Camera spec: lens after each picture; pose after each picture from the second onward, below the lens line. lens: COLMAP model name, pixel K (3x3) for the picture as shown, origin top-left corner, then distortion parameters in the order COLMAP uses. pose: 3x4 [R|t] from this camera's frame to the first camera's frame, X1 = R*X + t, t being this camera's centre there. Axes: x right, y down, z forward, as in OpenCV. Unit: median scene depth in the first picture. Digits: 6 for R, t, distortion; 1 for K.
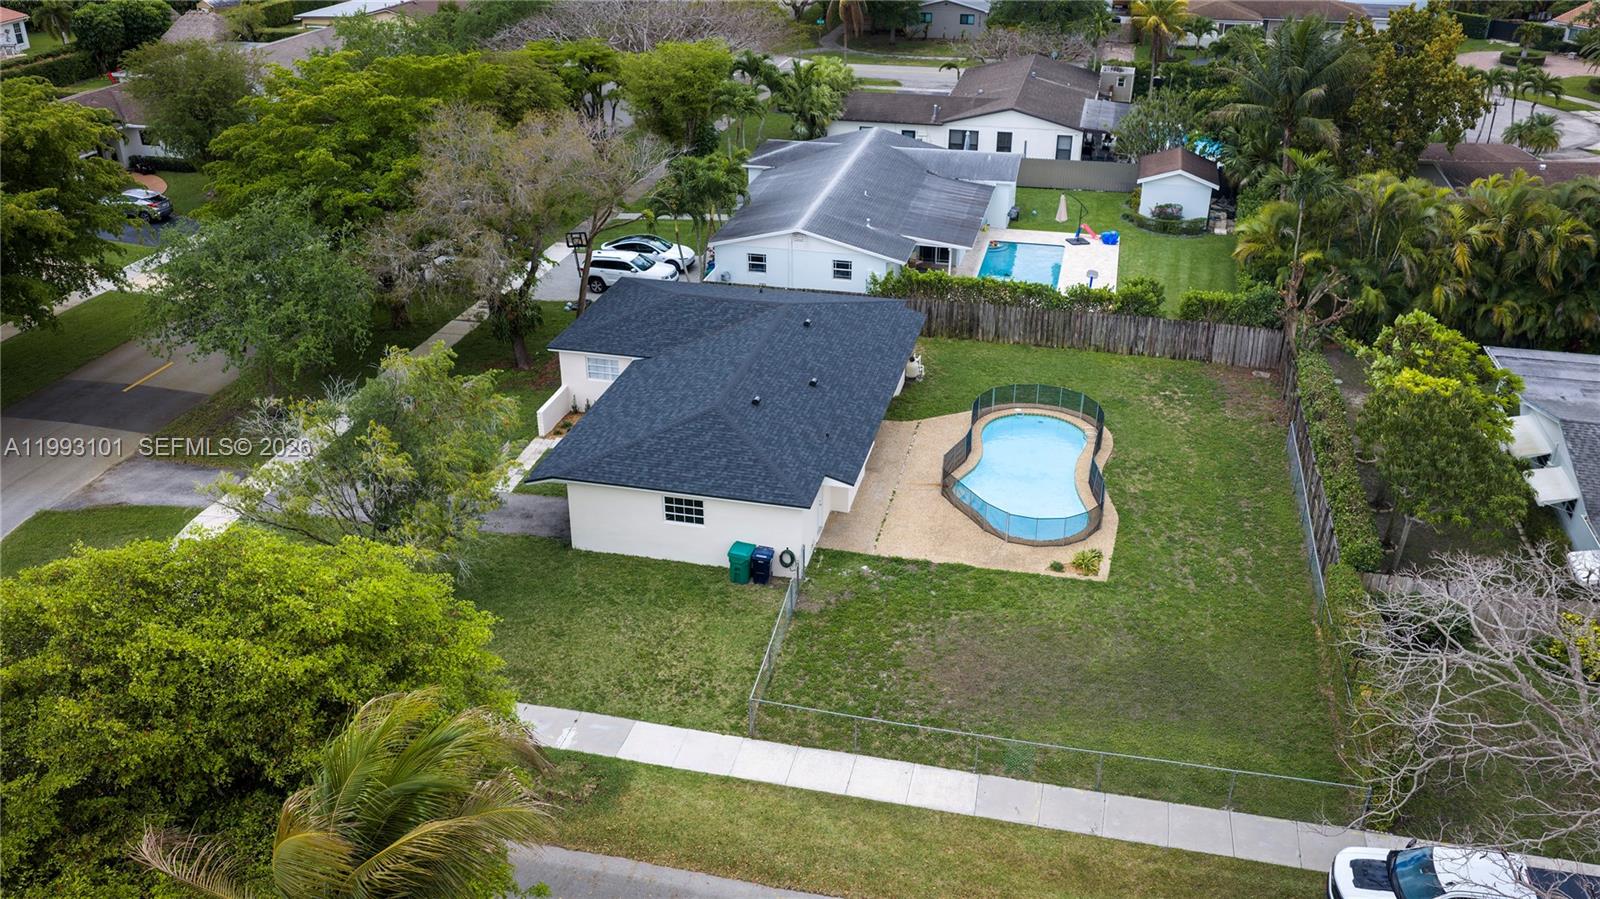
lens RADIAL K [[1331.3, 0, 800.2], [0, 1331.3, 438.8], [0, 0, 1]] dist [0.017431, -0.035542]
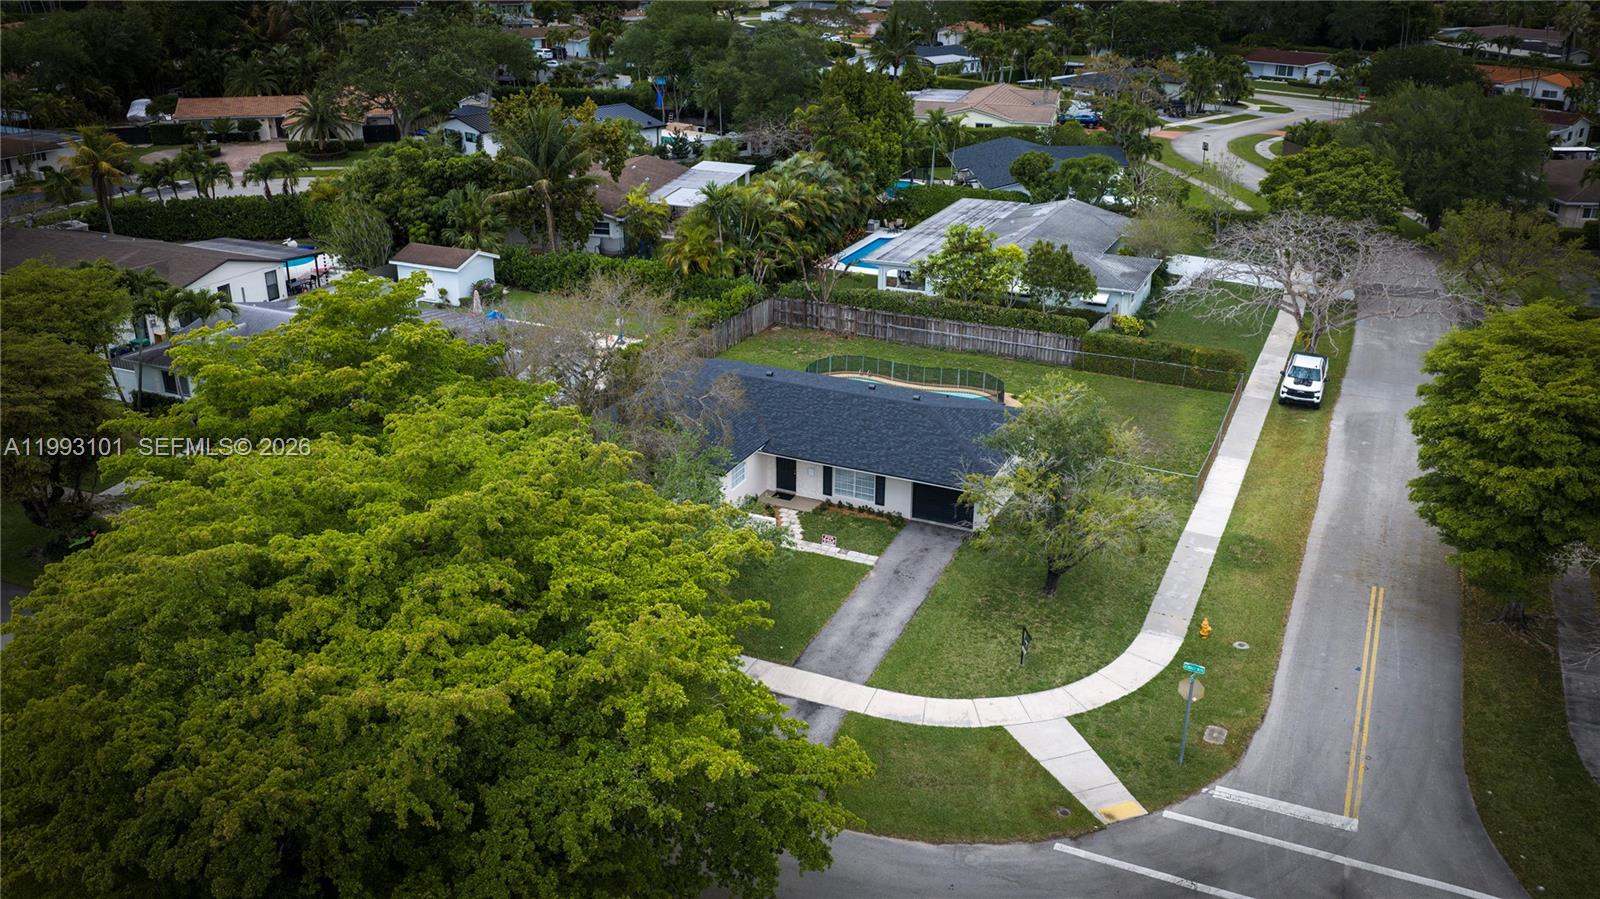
lens RADIAL K [[1331.3, 0, 807.4], [0, 1331.3, 451.2], [0, 0, 1]] dist [0.017431, -0.035542]
pose [[0.190861, -0.372881, 0.908037, -1.470806], [0.426811, 0.864548, 0.265311, -0.438358], [-0.883971, 0.336923, 0.324158, 0.779346]]
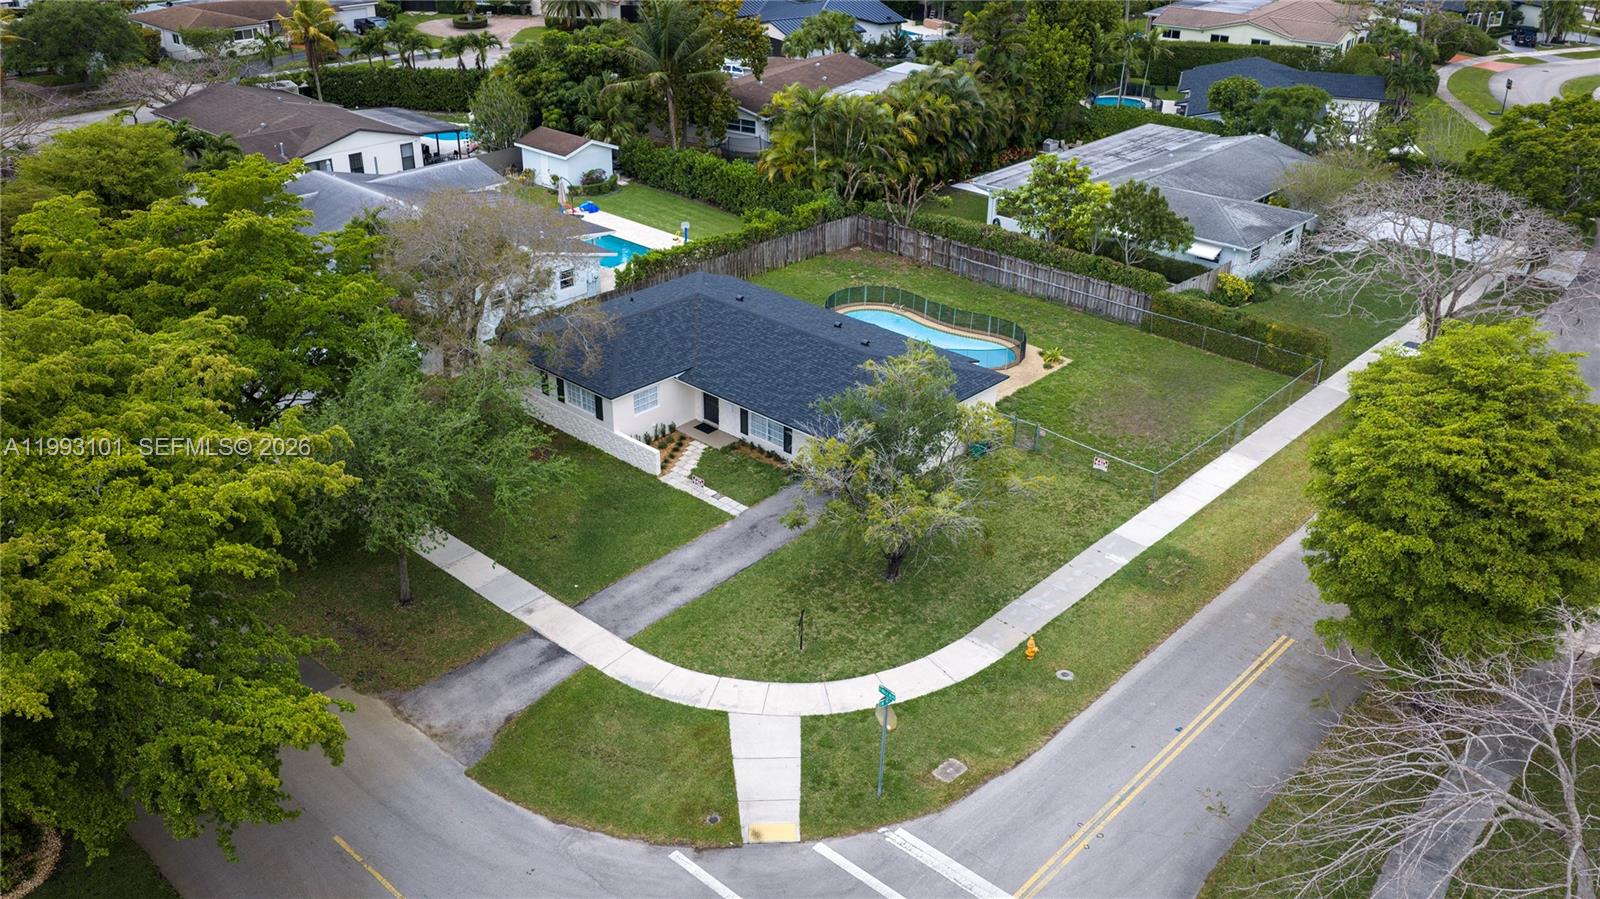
lens RADIAL K [[1331.3, 0, 803.8], [0, 1331.3, 452.1], [0, 0, 1]] dist [0.017431, -0.035542]
pose [[0.486218, -0.390885, 0.781537, -1.211709], [0.373743, 0.901465, 0.218350, -0.259373], [-0.789878, 0.185929, 0.584399, 0.394765]]
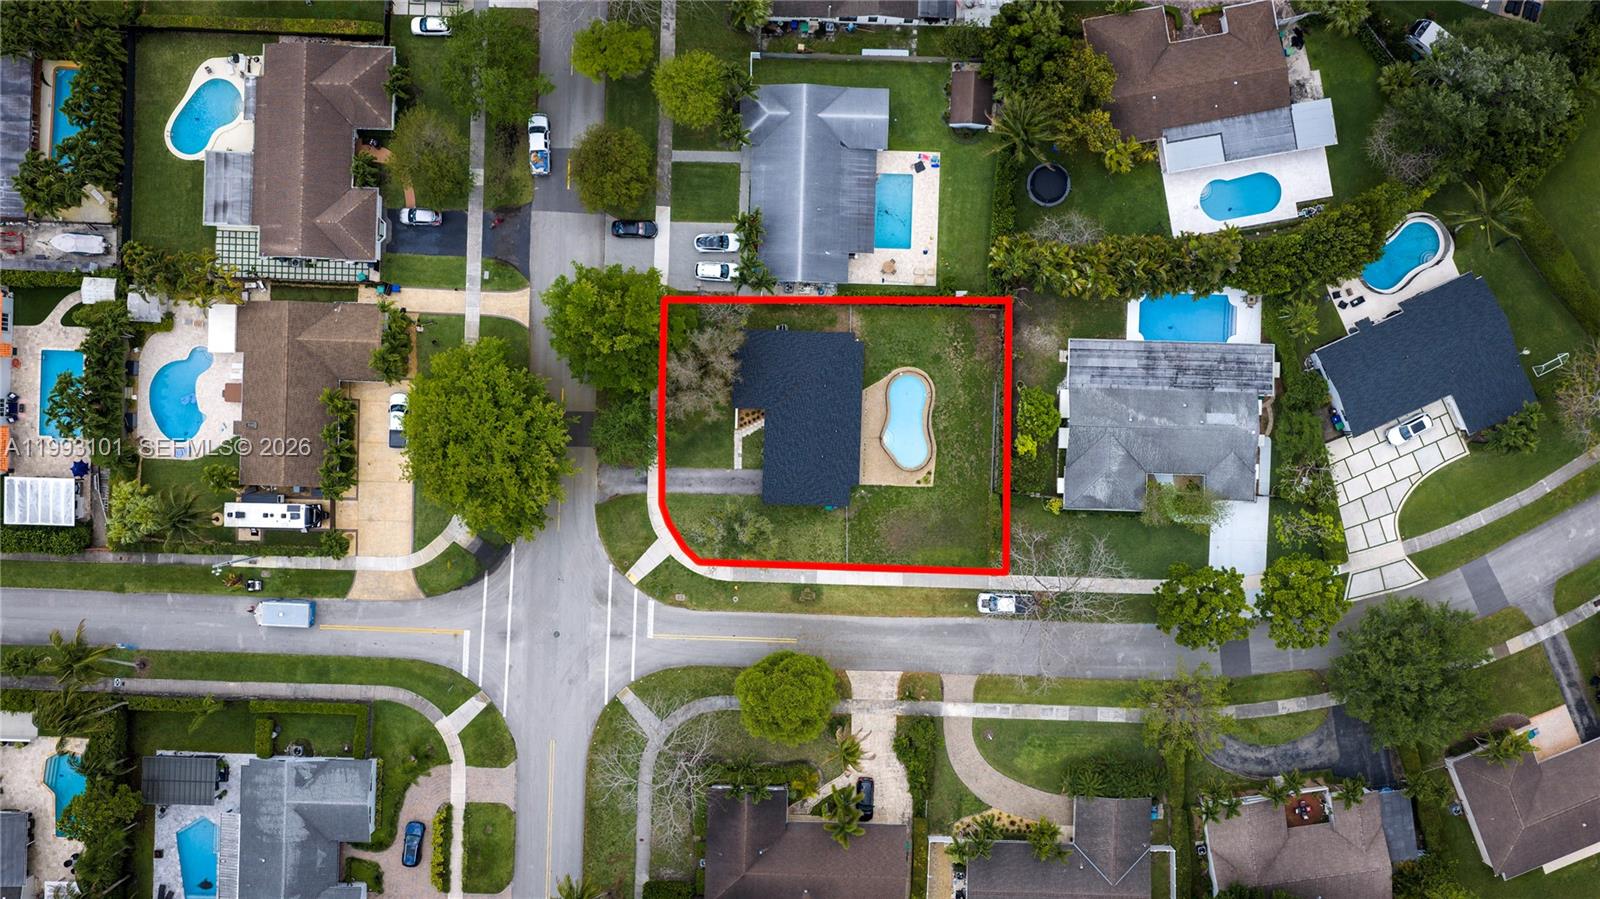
lens RADIAL K [[1331.3, 0, 800.3], [0, 1331.3, 444.1], [0, 0, 1]] dist [0.017431, -0.035542]
pose [[0.979735, -0.200141, -0.007983, -0.060112], [0.095529, 0.431862, 0.896866, -3.241794], [-0.176052, -0.879454, 0.442229, -0.391691]]
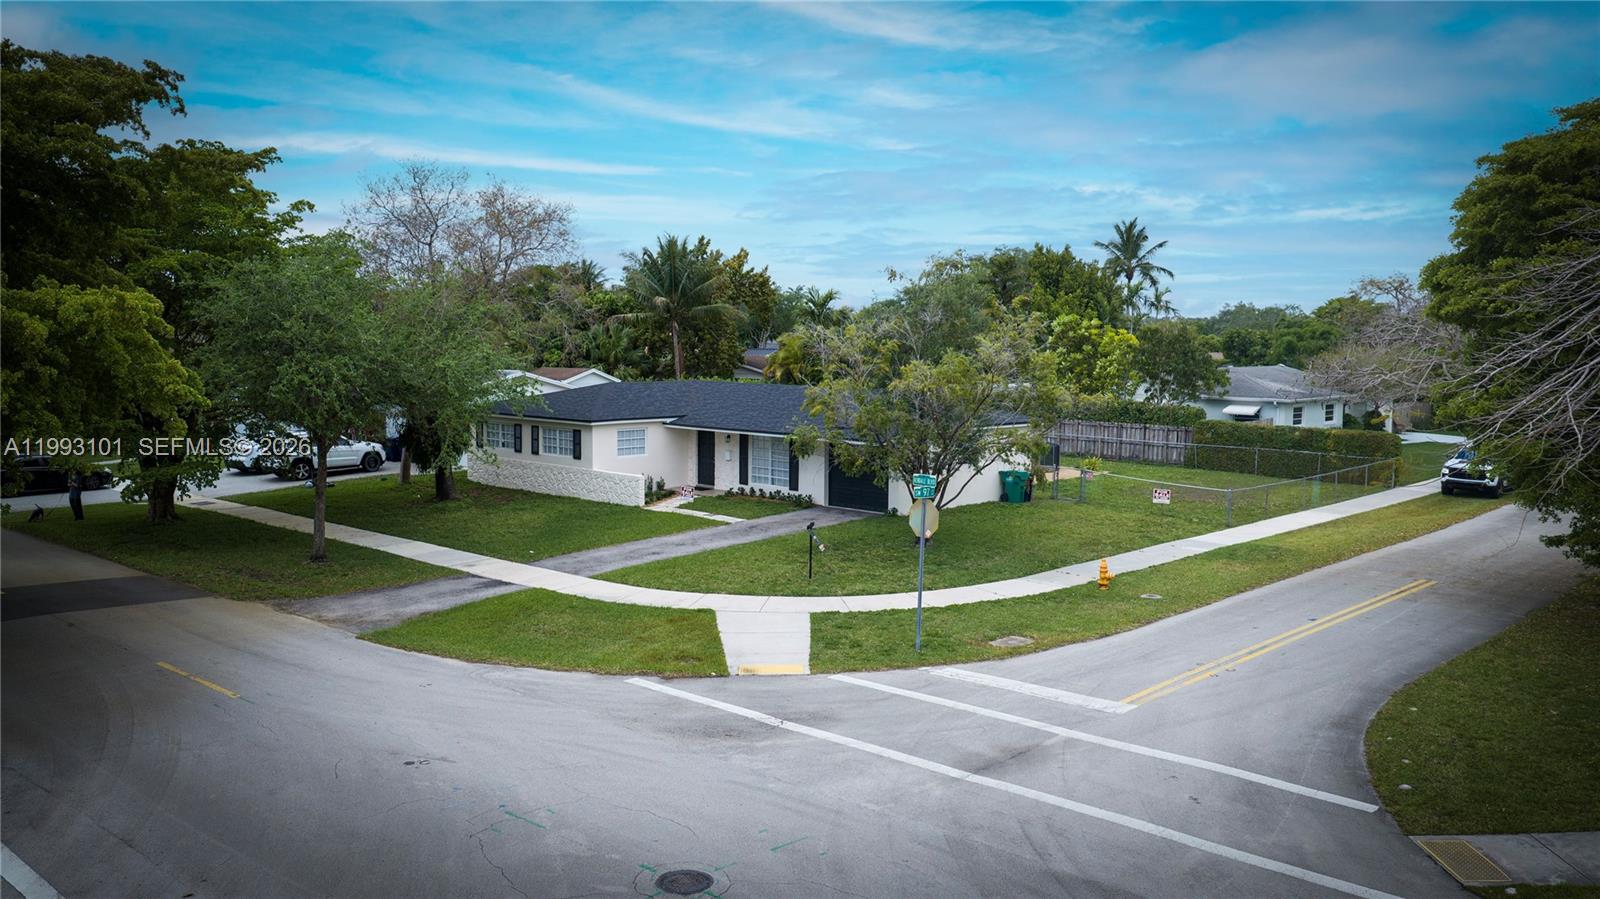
lens RADIAL K [[1331.3, 0, 803.8], [0, 1331.3, 451.4], [0, 0, 1]] dist [0.017431, -0.035542]
pose [[0.490055, -0.077348, 0.868253, -1.162684], [0.380632, 0.915066, -0.133316, 0.156981], [-0.784197, 0.395817, 0.477874, 0.623826]]
